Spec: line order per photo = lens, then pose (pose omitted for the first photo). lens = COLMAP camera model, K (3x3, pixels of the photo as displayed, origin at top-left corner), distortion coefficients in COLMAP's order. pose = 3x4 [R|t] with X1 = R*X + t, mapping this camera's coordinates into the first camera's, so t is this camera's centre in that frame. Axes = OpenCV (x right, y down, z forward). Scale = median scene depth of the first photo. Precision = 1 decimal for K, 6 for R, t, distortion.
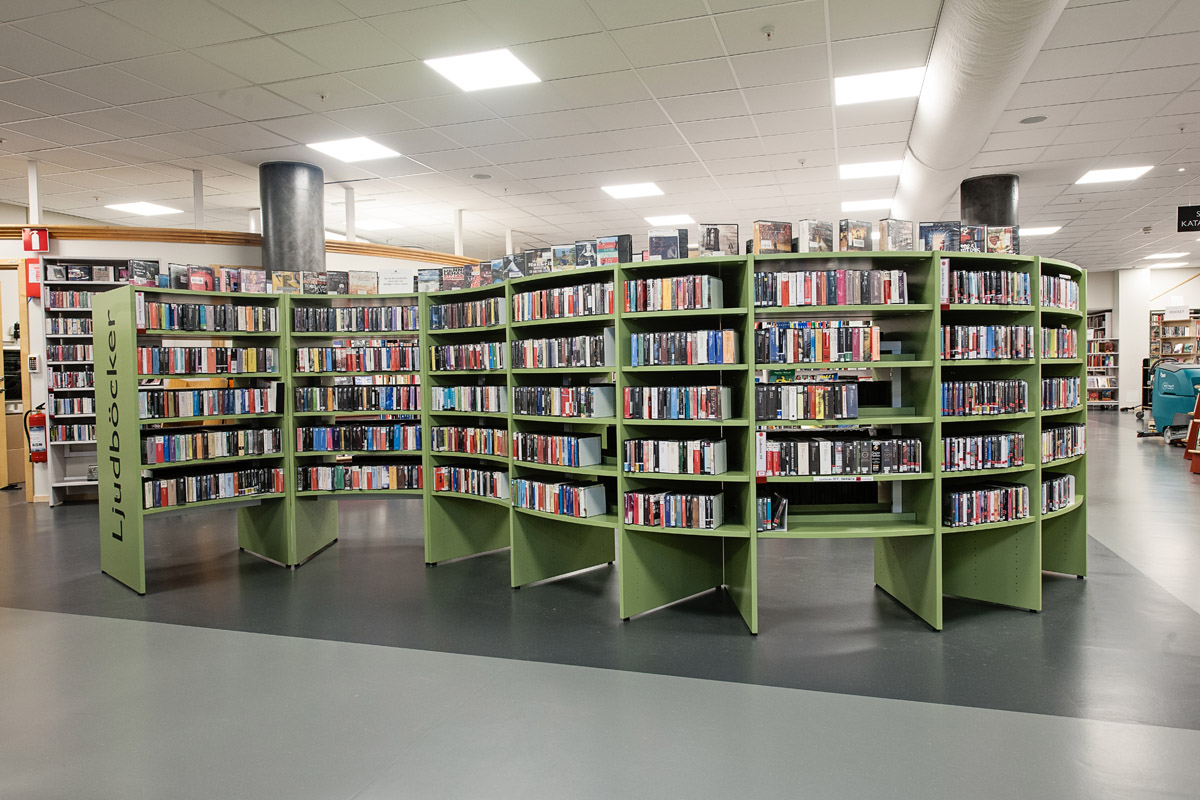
lens RADIAL K [[780.9, 0, 600.0], [0, 780.9, 400.0], [0, 0, 1]] dist [0.004502, 0.000110]
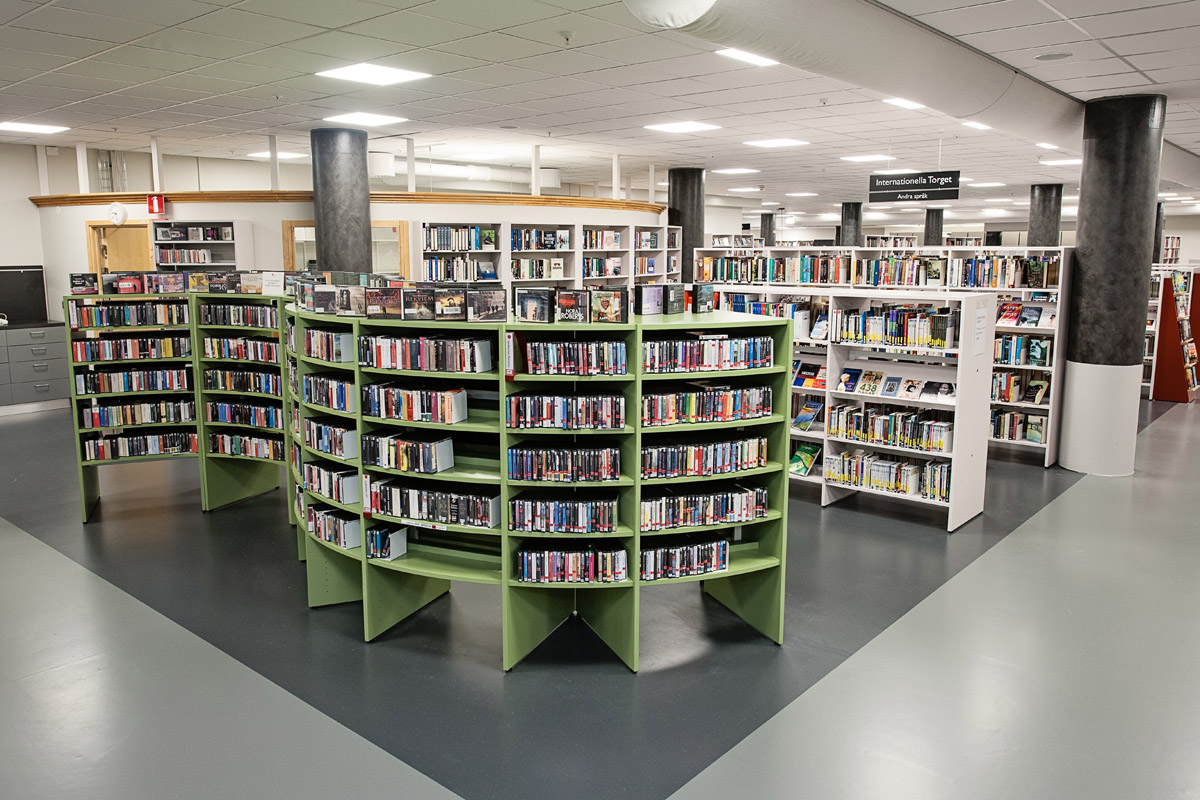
lens RADIAL K [[887.9, 0, 598.4], [0, 887.9, 386.9], [0, 0, 1]] dist [0.003252, 0.000340]
pose [[0.916513, 0.080143, -0.391894, 0.775455], [-0.030976, 0.991001, 0.130220, -0.203016], [0.398804, -0.107209, 0.910748, -0.026189]]
